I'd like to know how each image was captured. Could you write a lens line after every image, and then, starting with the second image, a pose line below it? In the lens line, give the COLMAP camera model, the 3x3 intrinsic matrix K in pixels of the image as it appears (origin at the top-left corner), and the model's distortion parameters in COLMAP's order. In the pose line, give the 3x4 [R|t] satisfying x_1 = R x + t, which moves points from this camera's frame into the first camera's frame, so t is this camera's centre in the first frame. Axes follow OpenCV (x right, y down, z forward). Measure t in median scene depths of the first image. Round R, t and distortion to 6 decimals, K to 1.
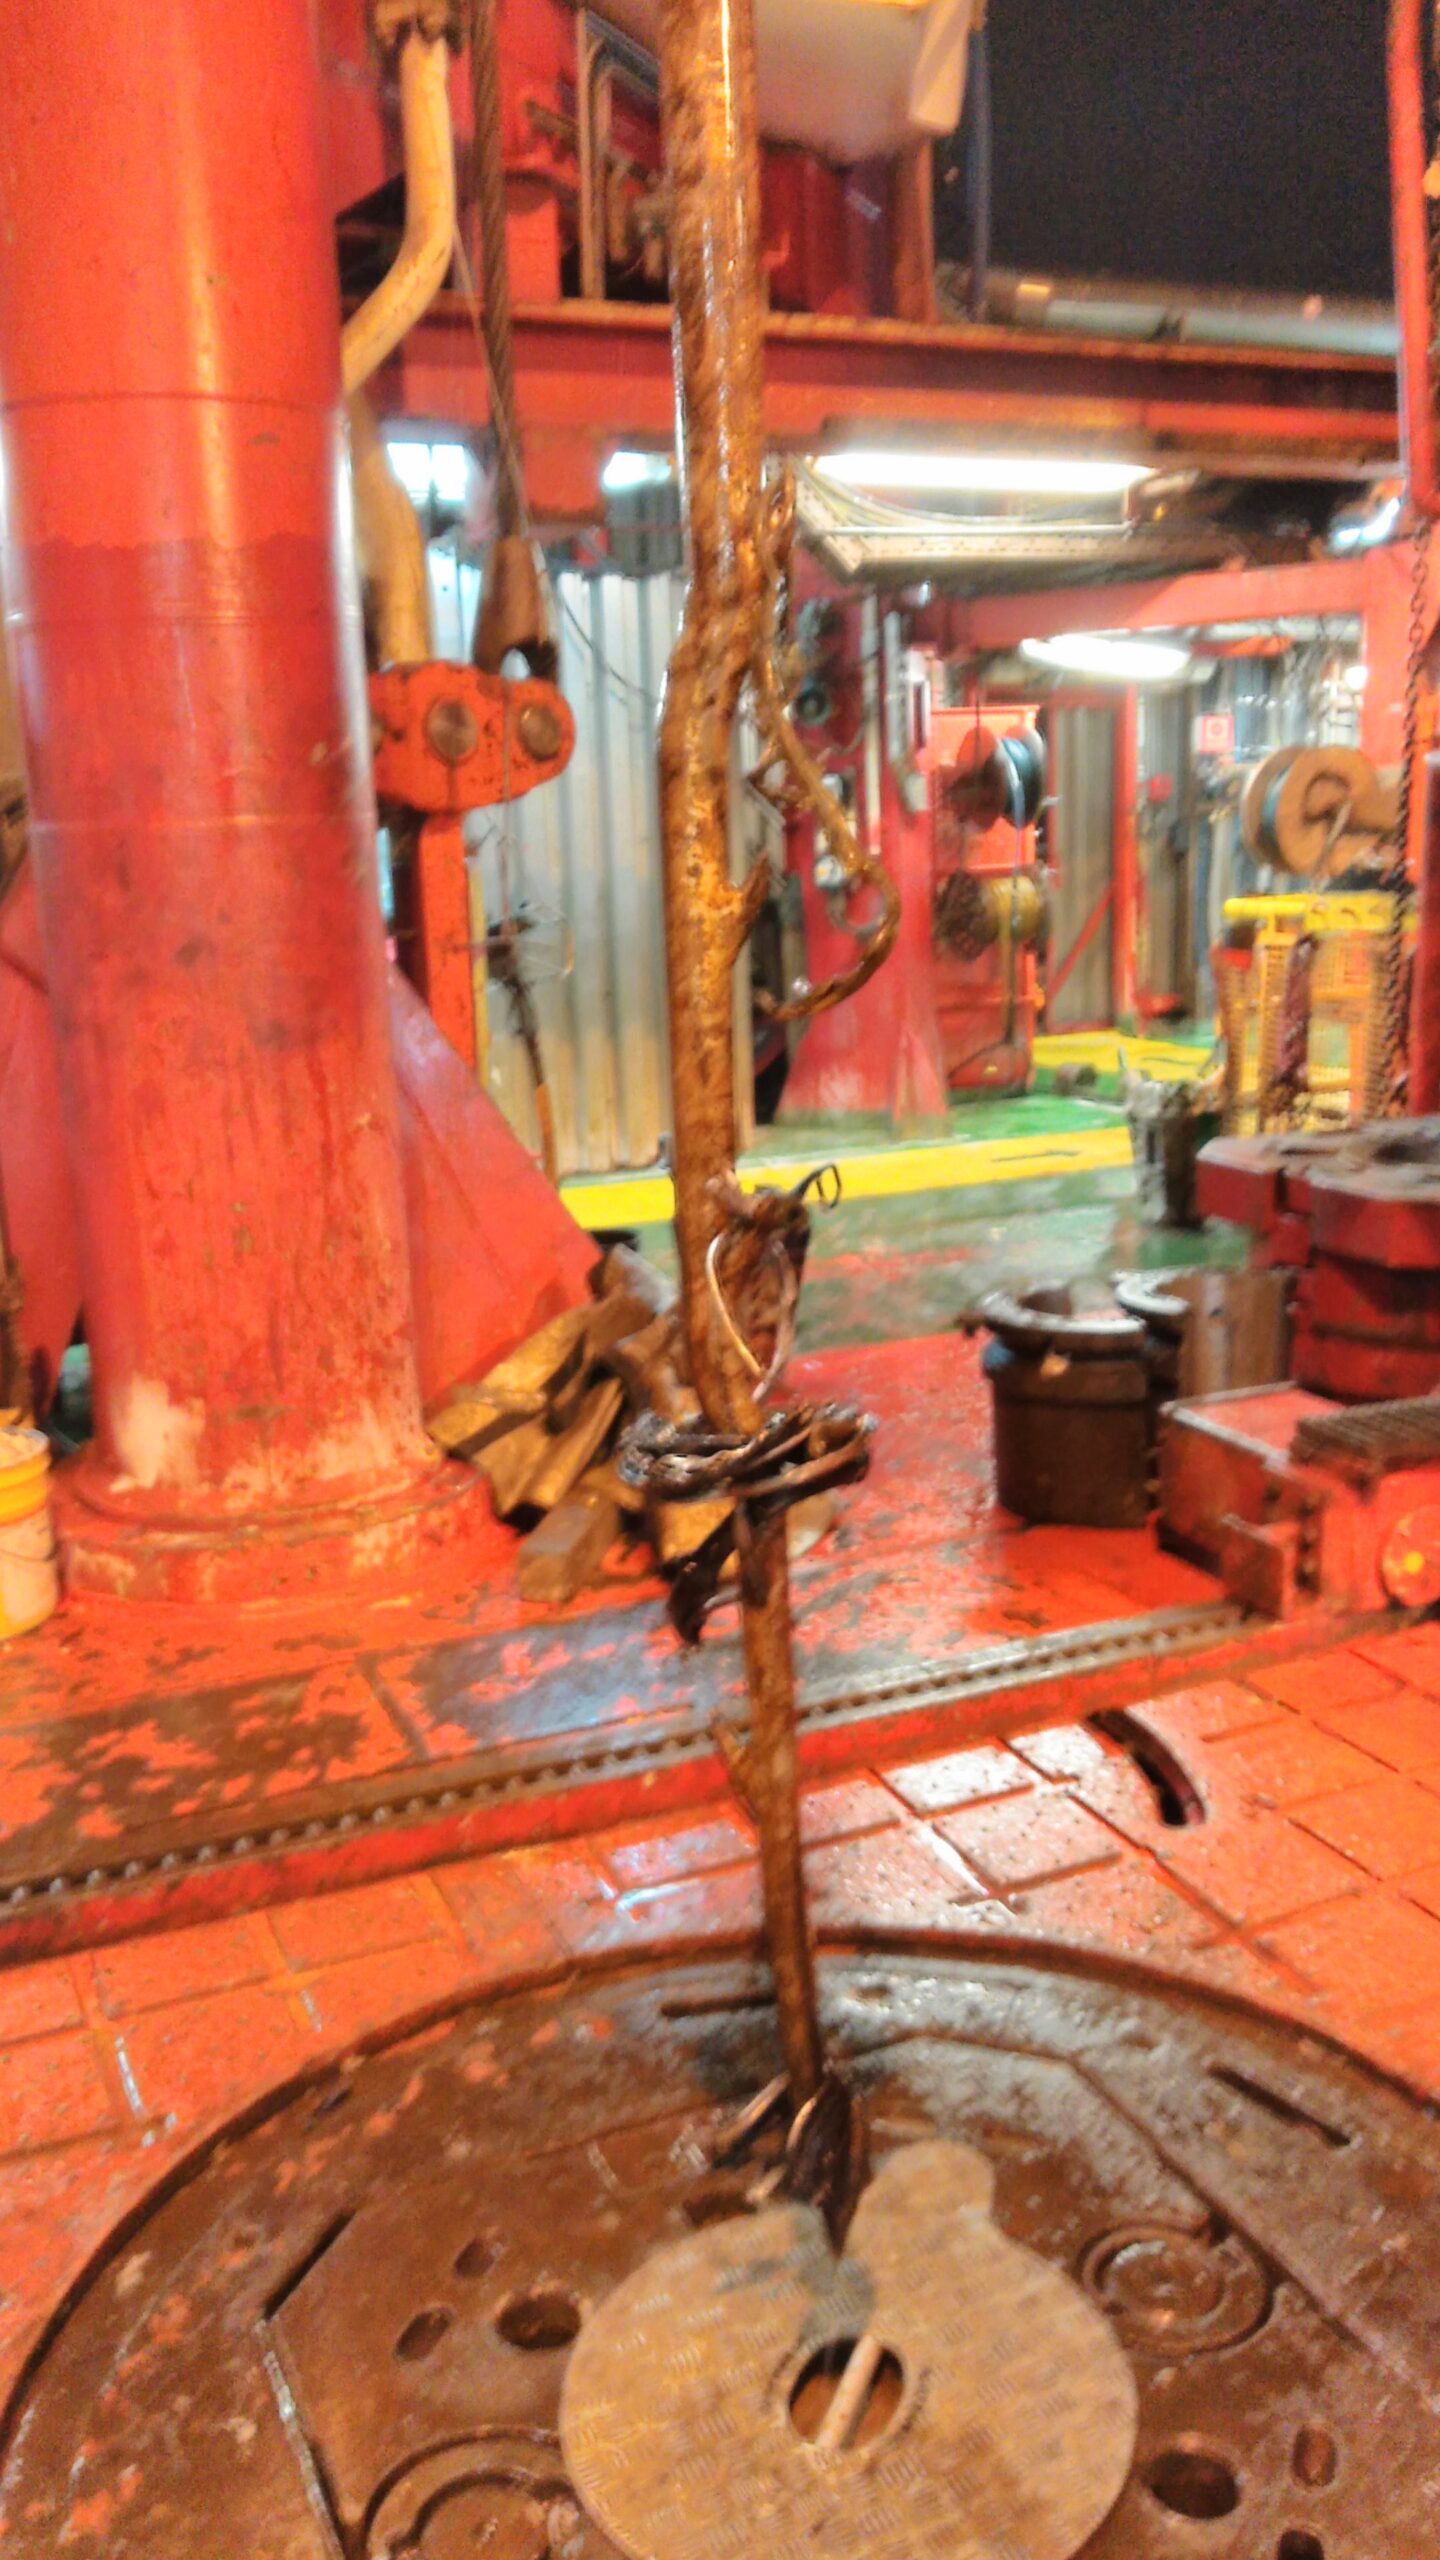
lens RADIAL K [[2067.0, 0, 727.3], [0, 2067.0, 1268.3], [0, 0, 1]] dist [0.094007, -0.171224]
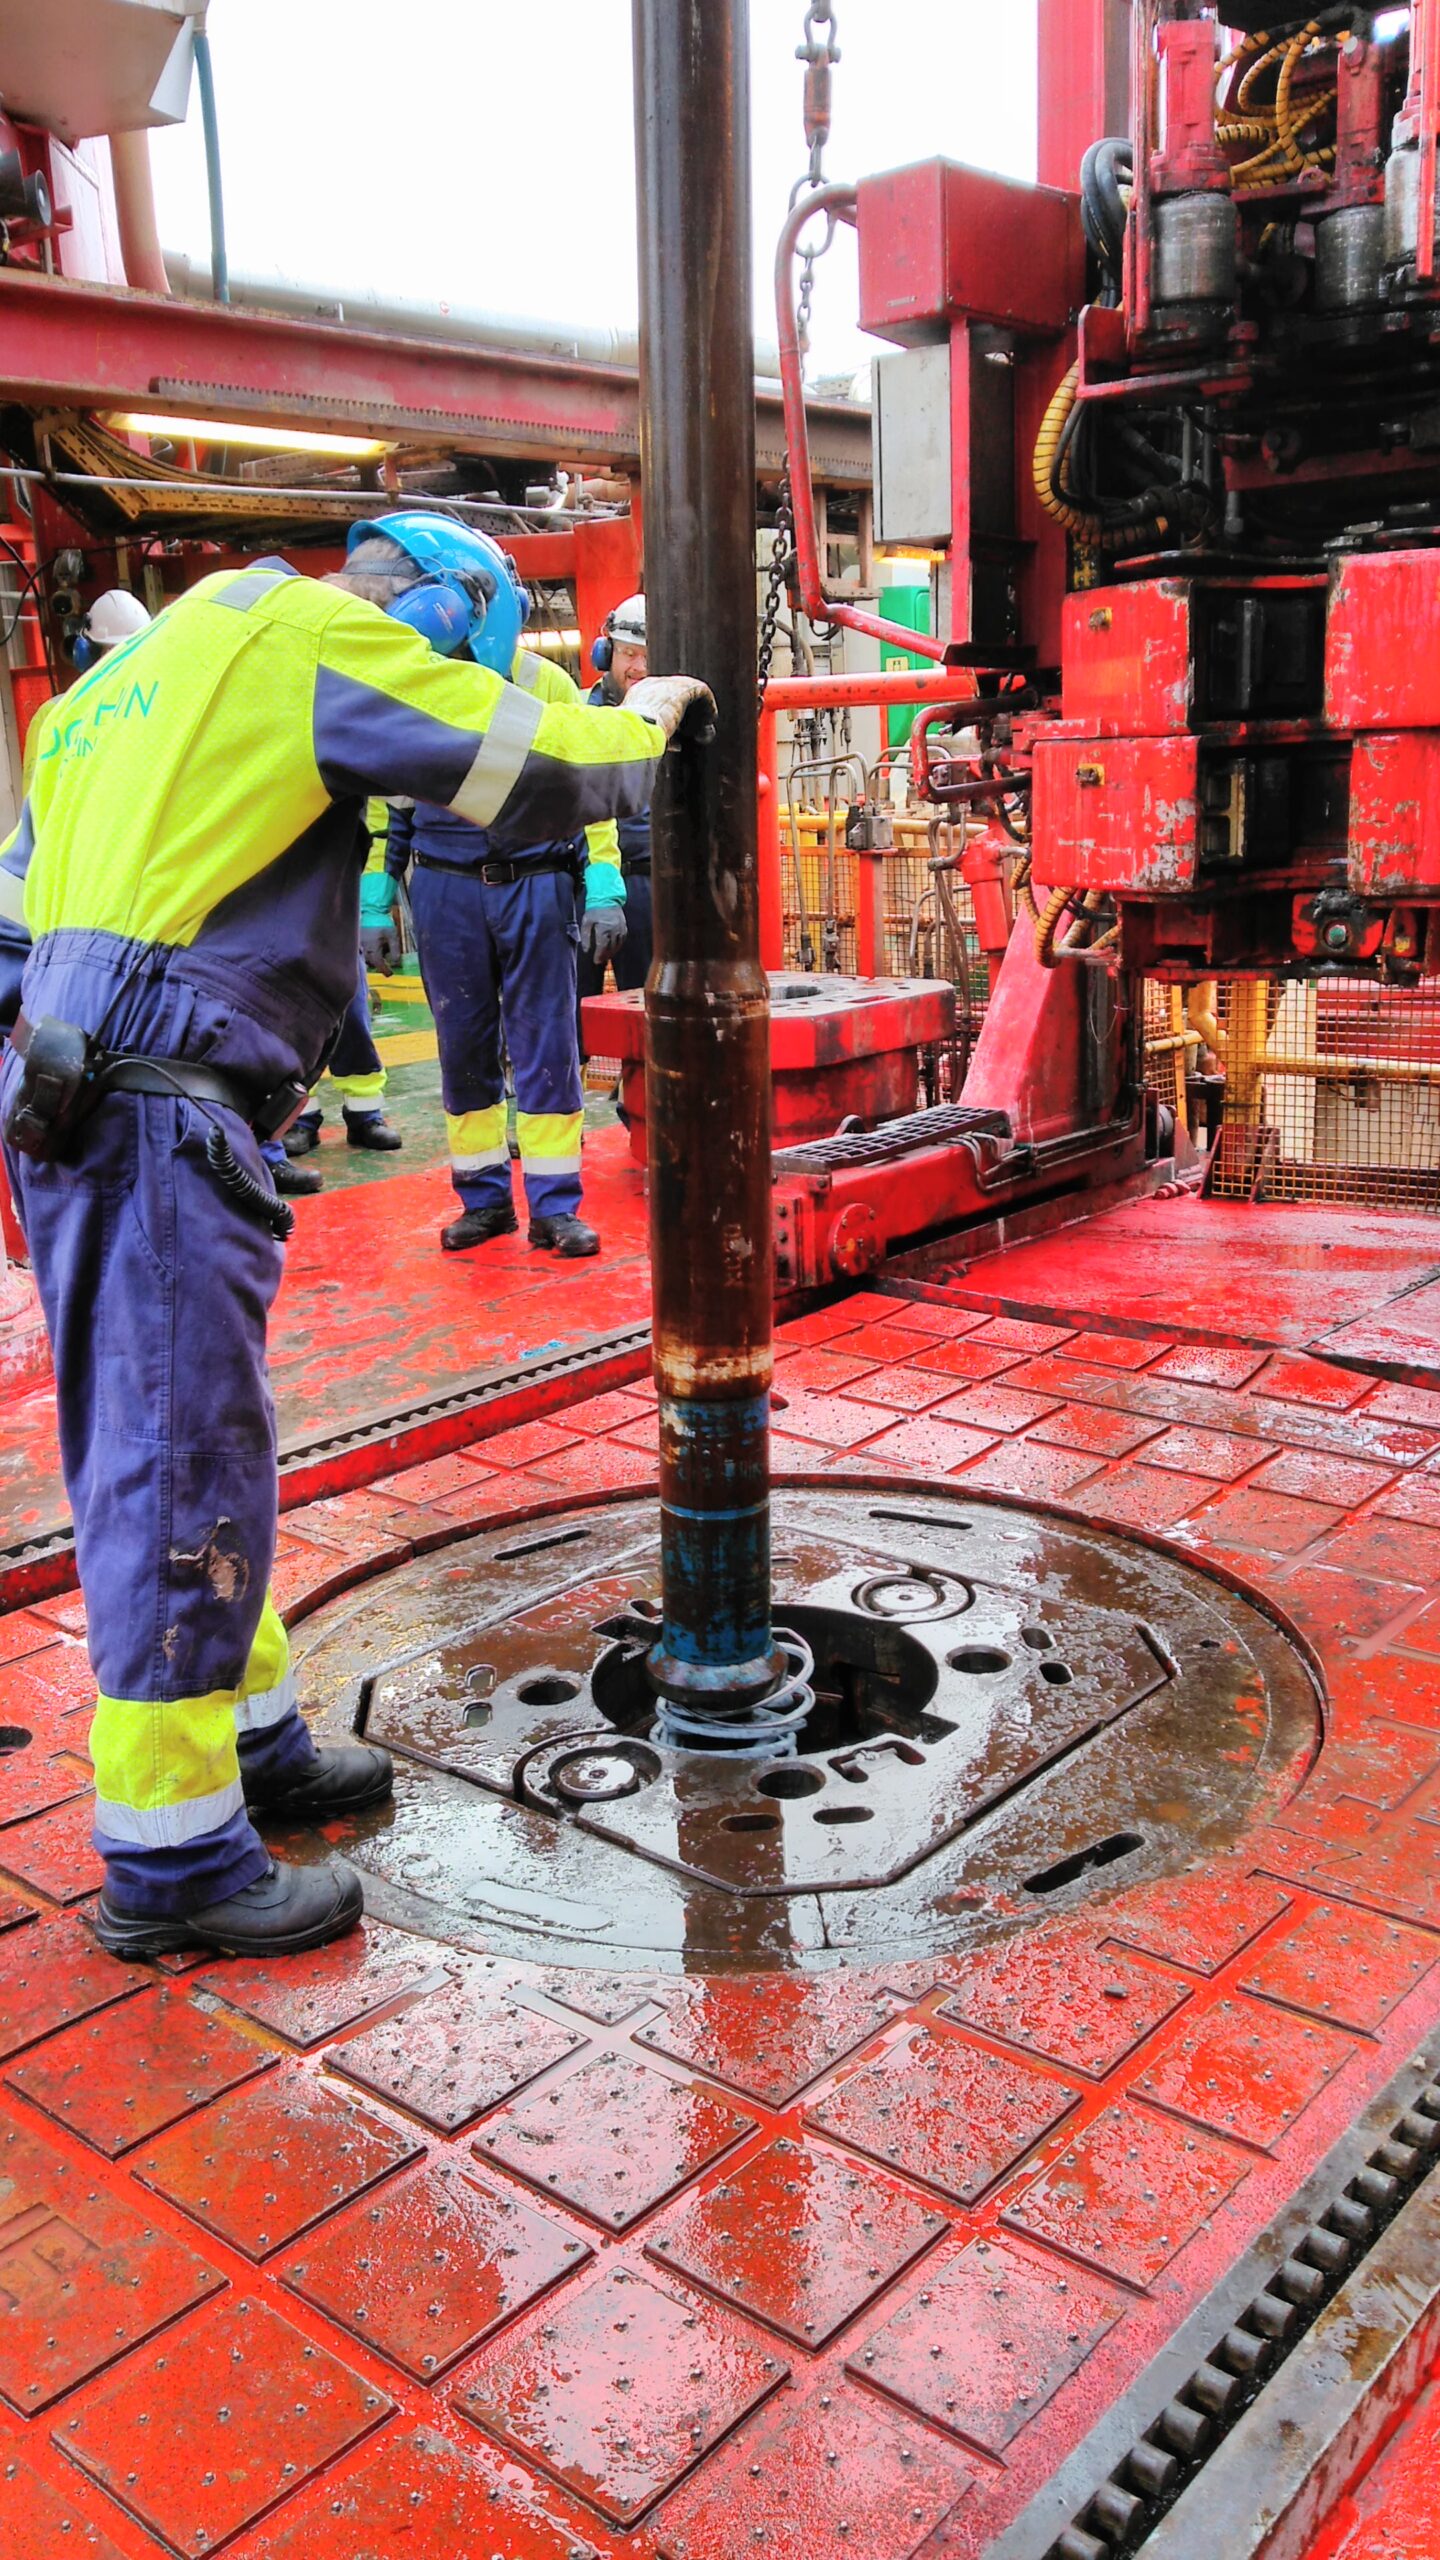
lens RADIAL K [[2075.0, 0, 730.7], [0, 2075.0, 1271.8], [0, 0, 1]] dist [0.065311, -0.098712]
pose [[0.901368, -0.107990, 0.419374, -0.223093], [0.104229, 0.994040, 0.031947, 0.070769], [-0.420324, 0.014915, 0.907251, -0.154929]]
